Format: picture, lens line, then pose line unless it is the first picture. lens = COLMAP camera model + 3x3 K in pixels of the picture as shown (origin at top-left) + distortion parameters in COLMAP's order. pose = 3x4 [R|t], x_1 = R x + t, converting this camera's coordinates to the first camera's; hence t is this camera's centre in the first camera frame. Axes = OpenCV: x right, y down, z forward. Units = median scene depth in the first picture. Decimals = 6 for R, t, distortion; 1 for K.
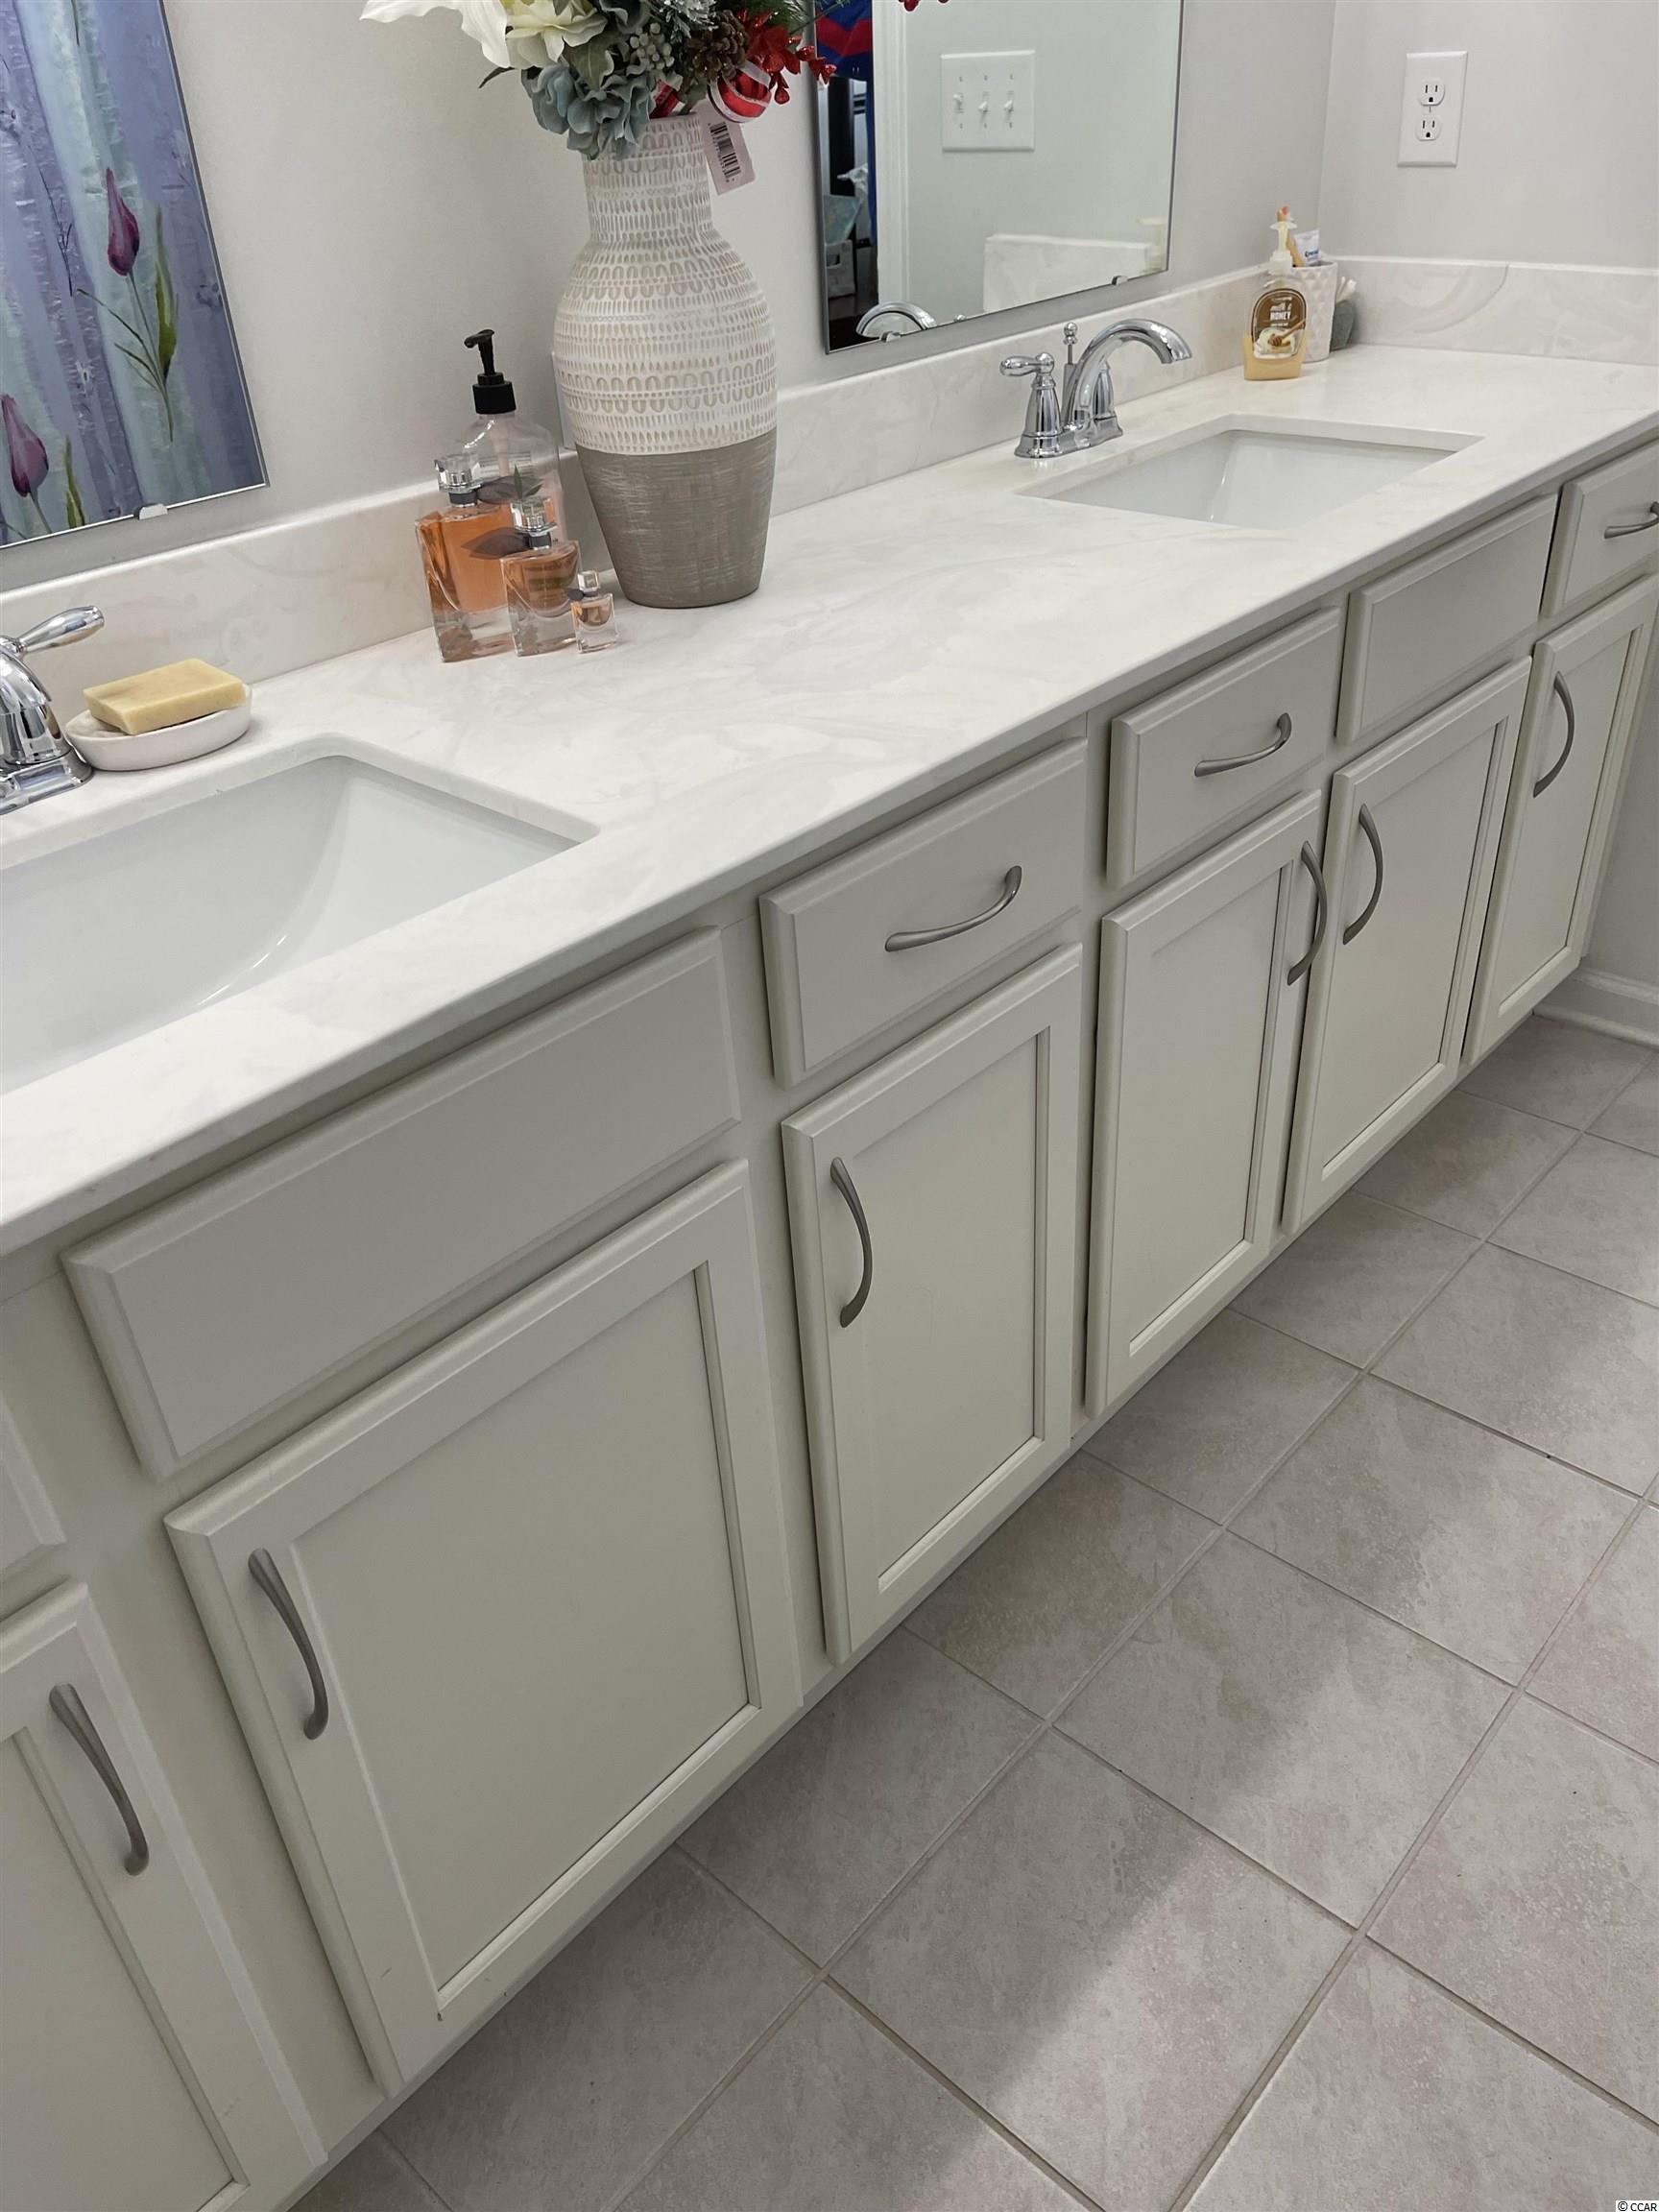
lens RADIAL K [[1671.9, 0, 828.9], [0, 1671.9, 1119.5], [0, 0, 1]] dist [0.064606, -0.083805]
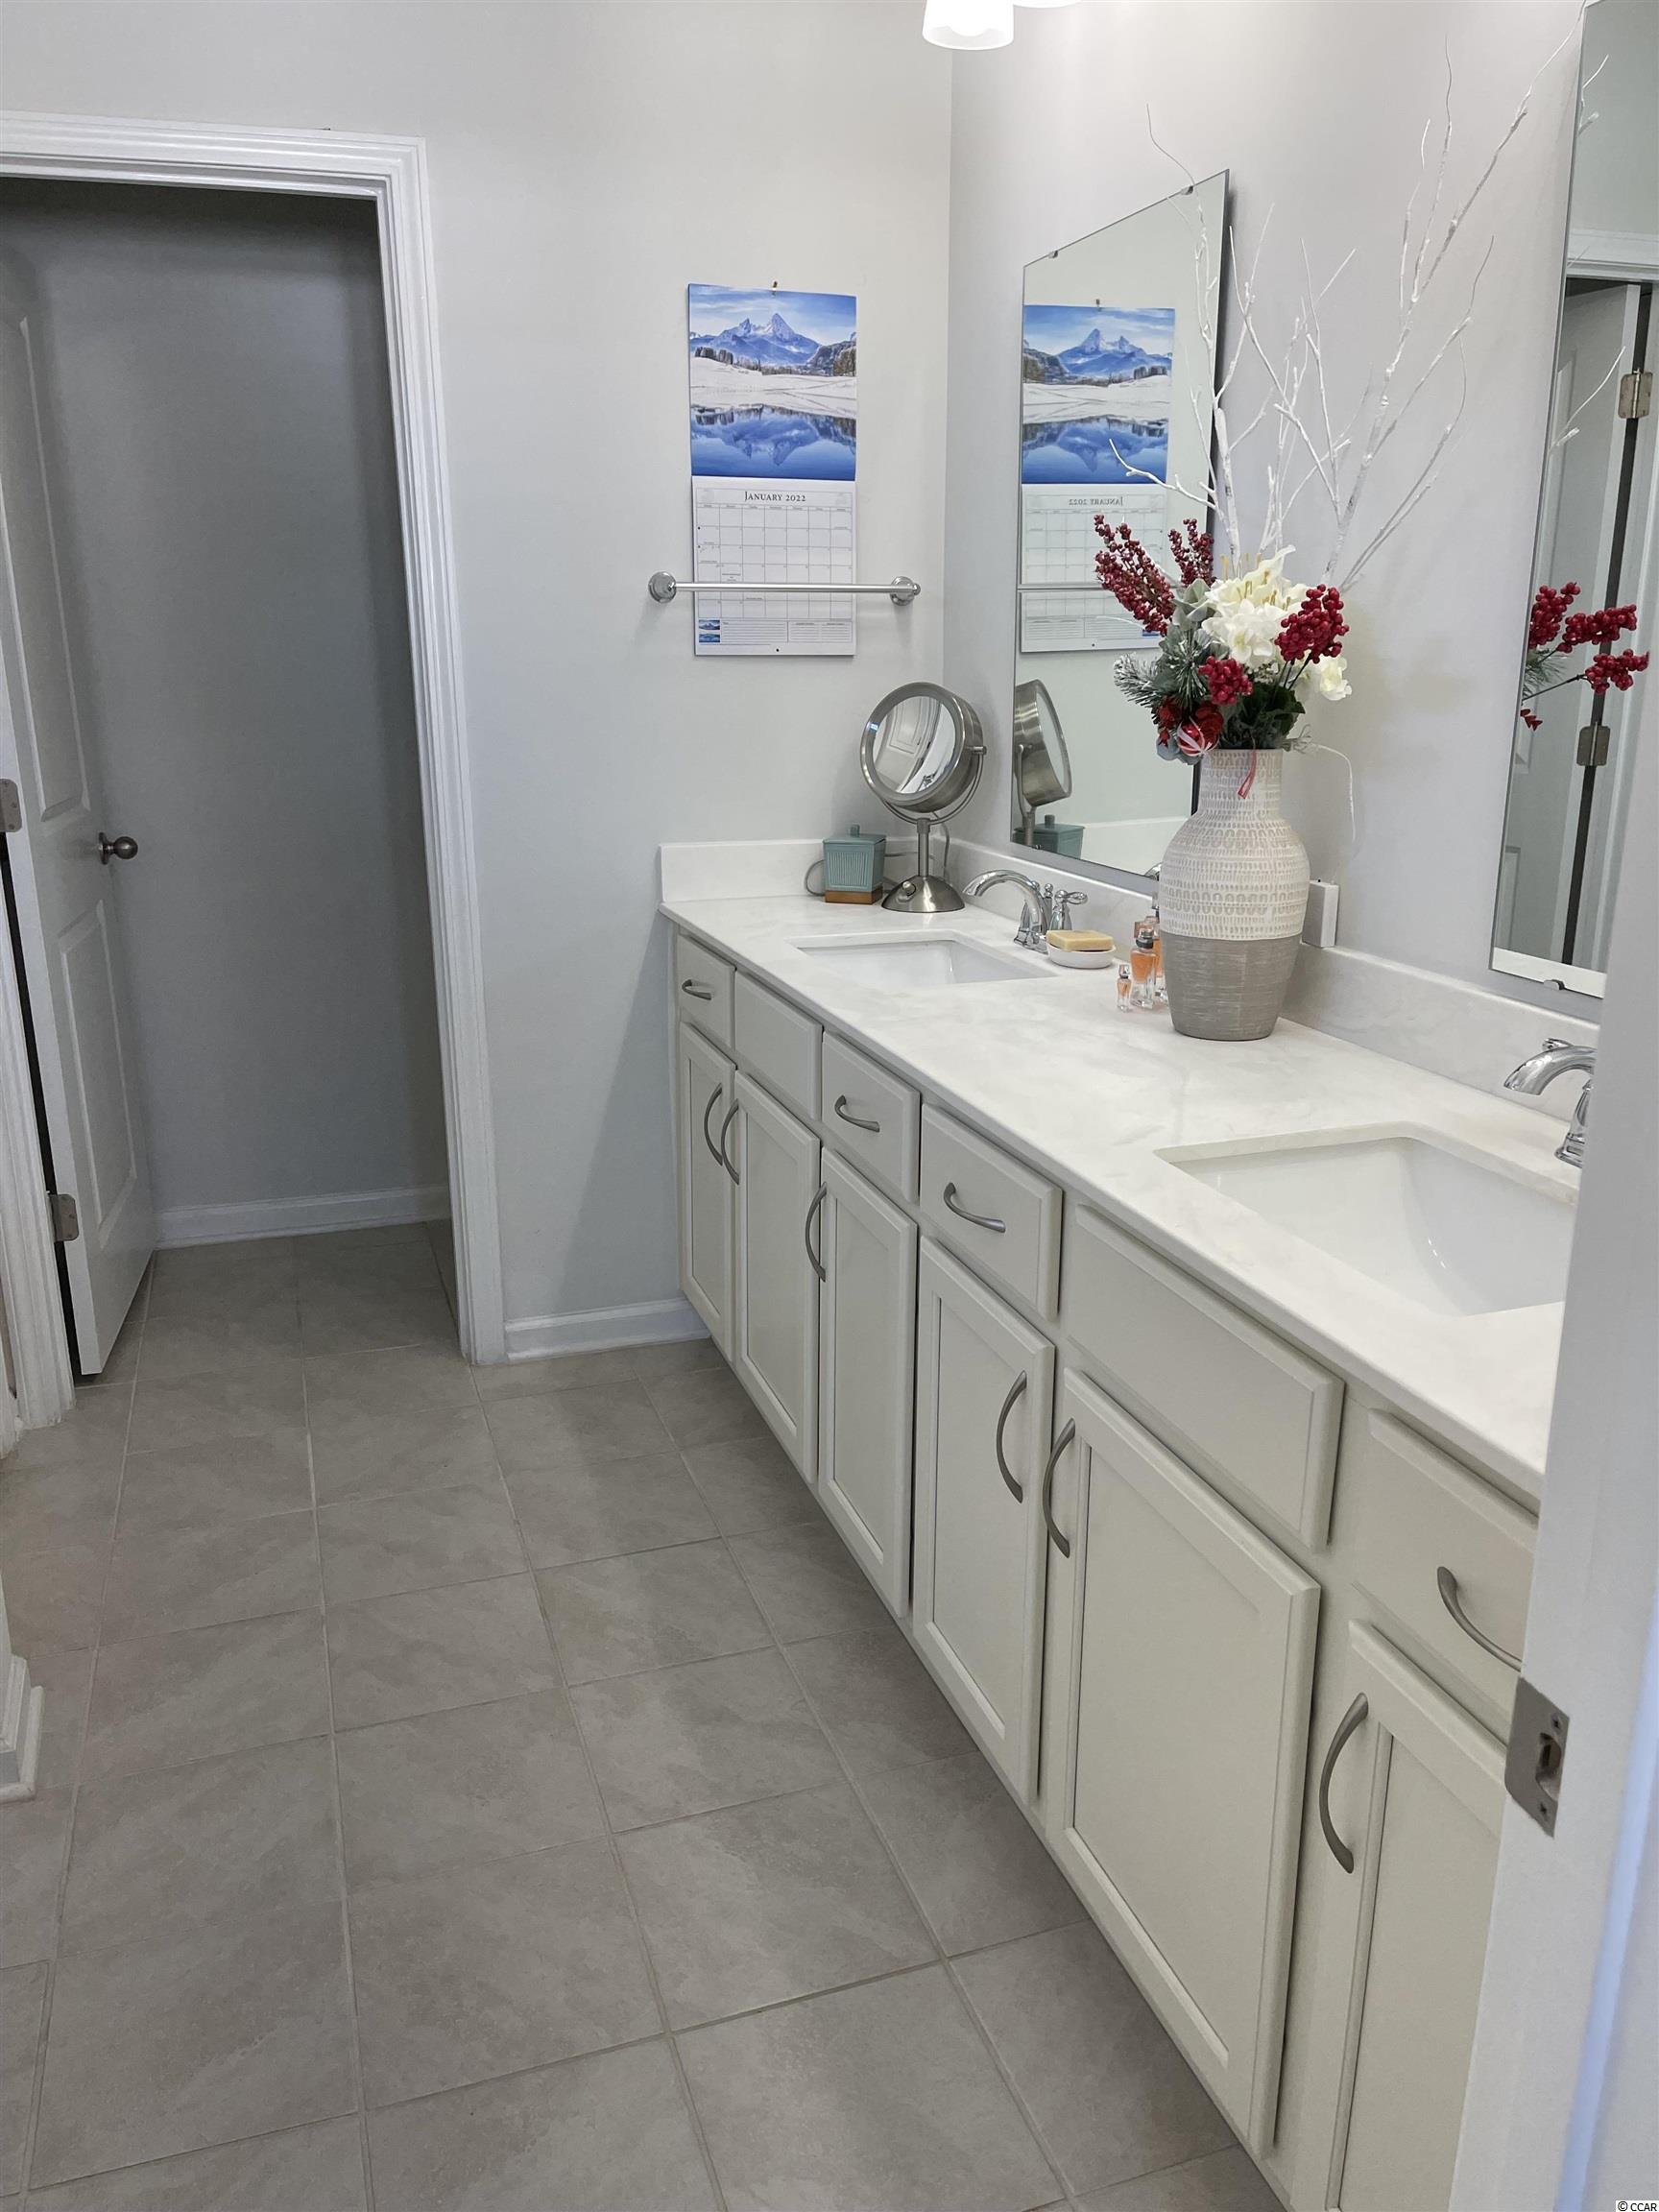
lens RADIAL K [[1671.9, 0, 818.3], [0, 1671.9, 1114.5], [0, 0, 1]] dist [0.064606, -0.083805]
pose [[-0.495997, 0.289873, -0.818511, 1.053702], [-0.452152, 0.718533, 0.528459, -0.706876], [0.741313, 0.632206, -0.225324, 0.902923]]
